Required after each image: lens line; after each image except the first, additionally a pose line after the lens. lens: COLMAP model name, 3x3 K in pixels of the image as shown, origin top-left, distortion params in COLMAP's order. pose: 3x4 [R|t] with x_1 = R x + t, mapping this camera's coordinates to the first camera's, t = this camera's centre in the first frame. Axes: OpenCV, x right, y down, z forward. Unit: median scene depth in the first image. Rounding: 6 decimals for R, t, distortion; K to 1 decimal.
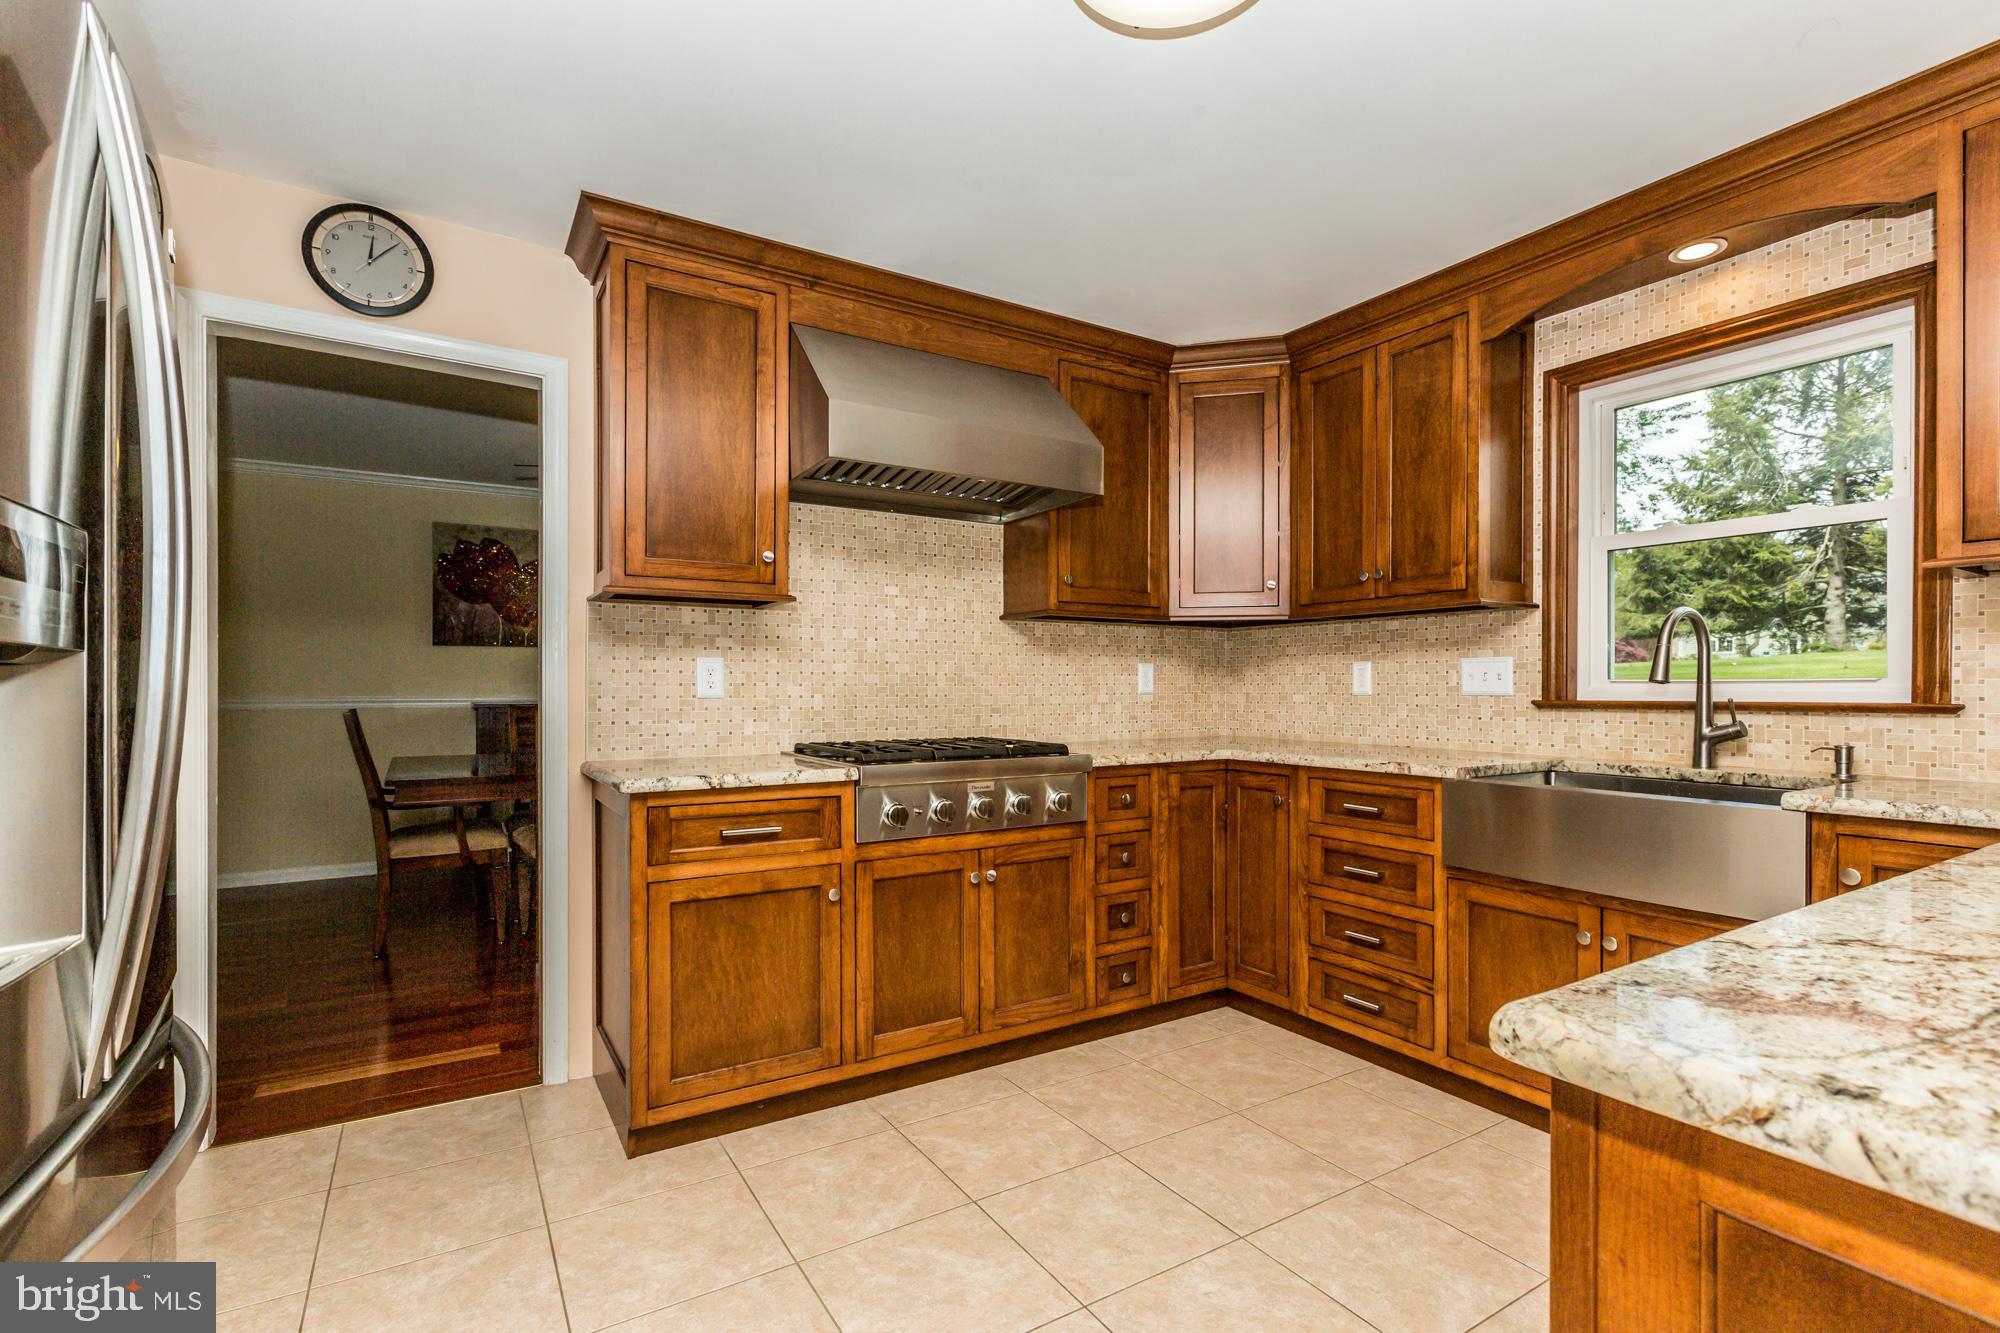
lens RADIAL K [[904.5, 0, 1000.1], [0, 904.5, 679.7], [0, 0, 1]] dist [0.001179, -0.001341]
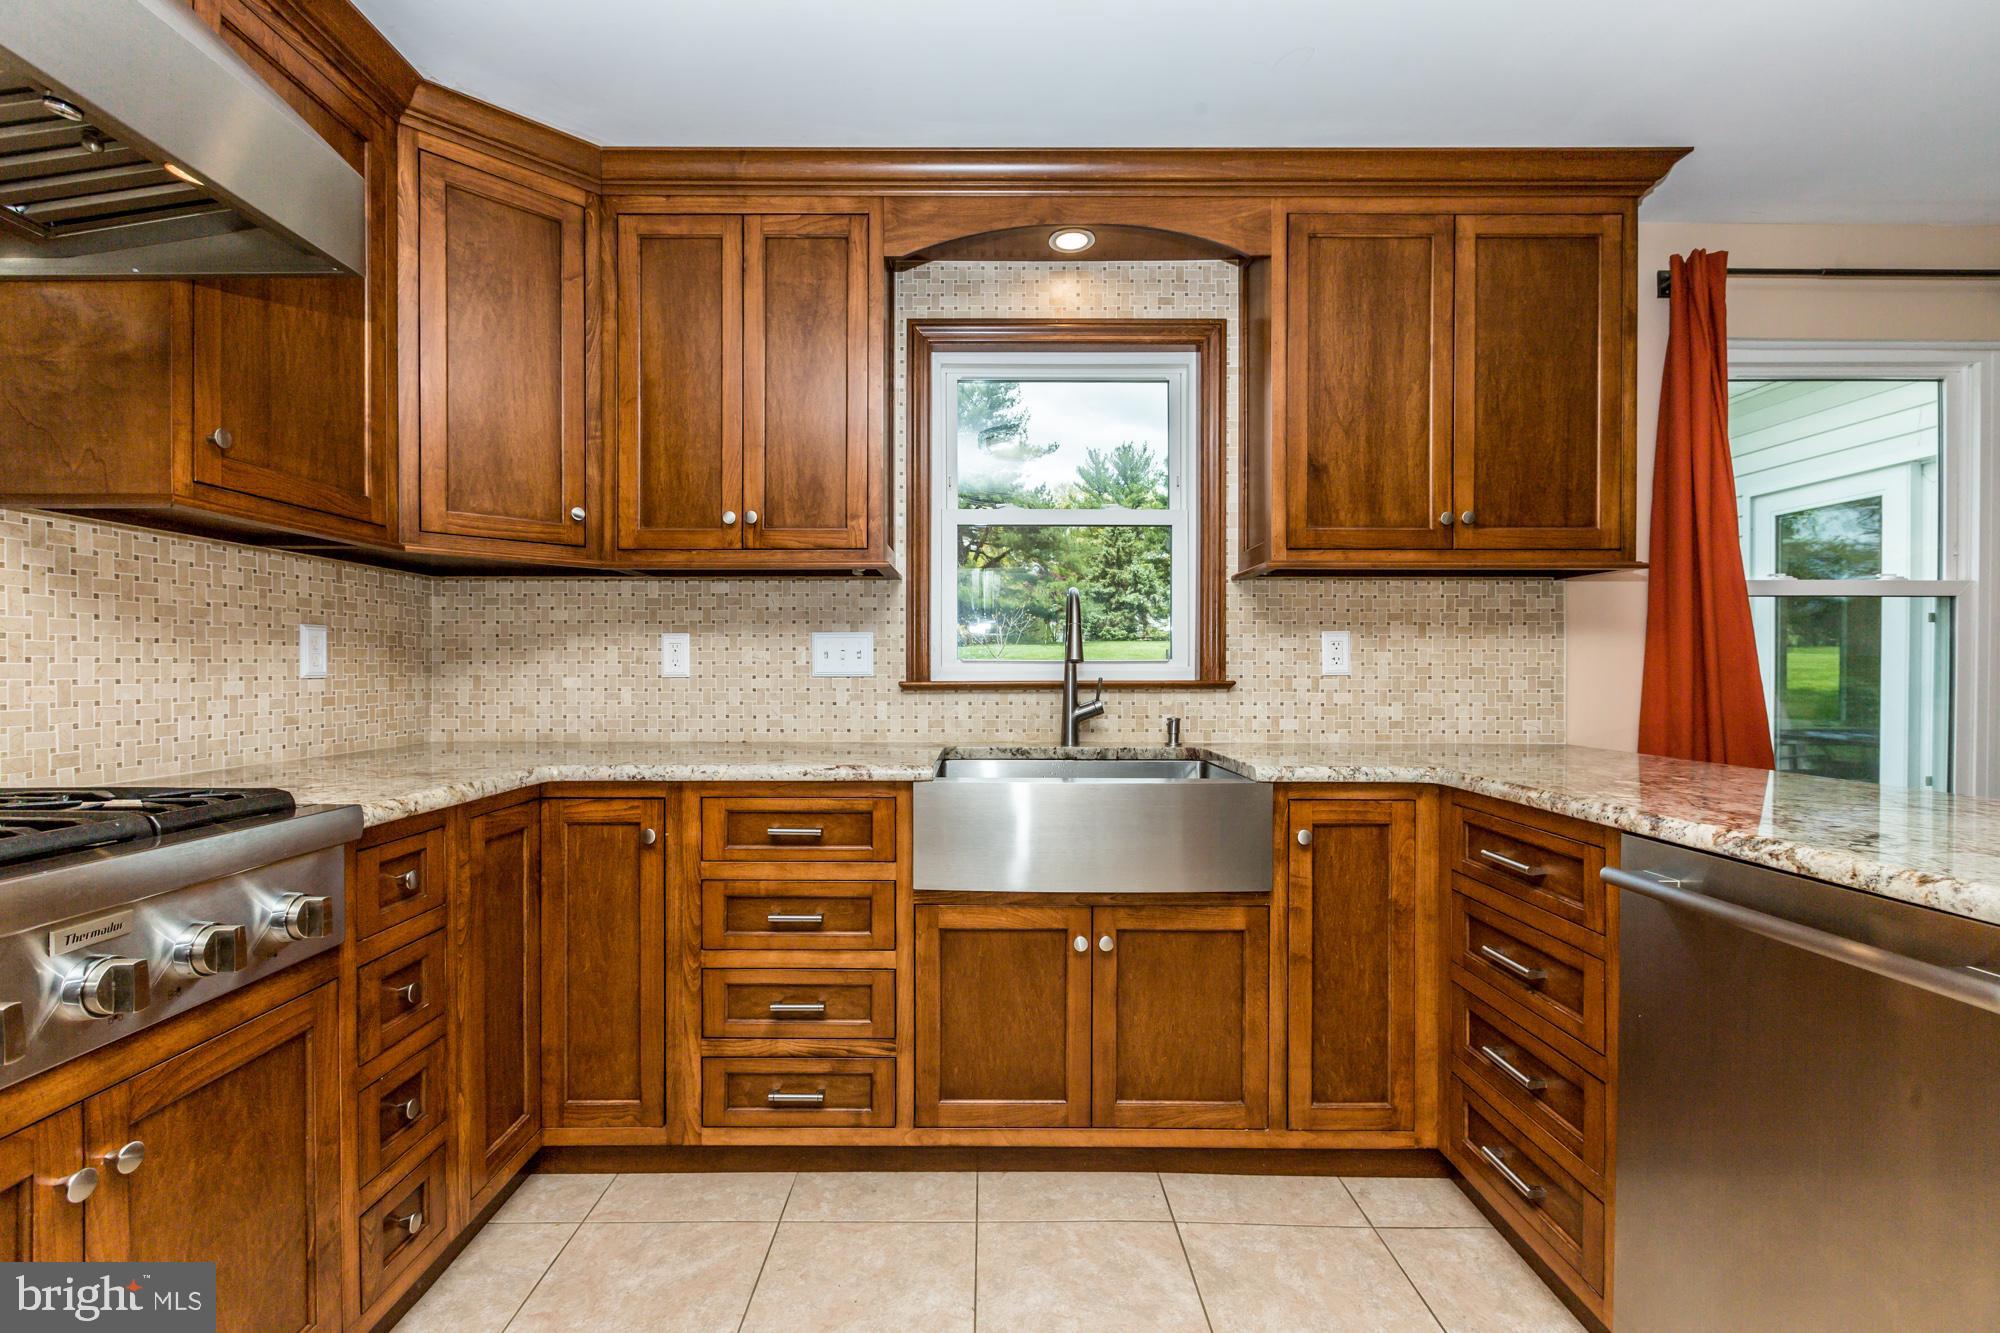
lens RADIAL K [[904.5, 0, 984.7], [0, 904.5, 675.7], [0, 0, 1]] dist [0.001179, -0.001341]
pose [[0.531310, -0.005476, 0.847160, -0.126889], [-0.007646, 0.999907, 0.011259, 0.005899], [-0.847143, -0.012460, 0.531219, 0.450139]]
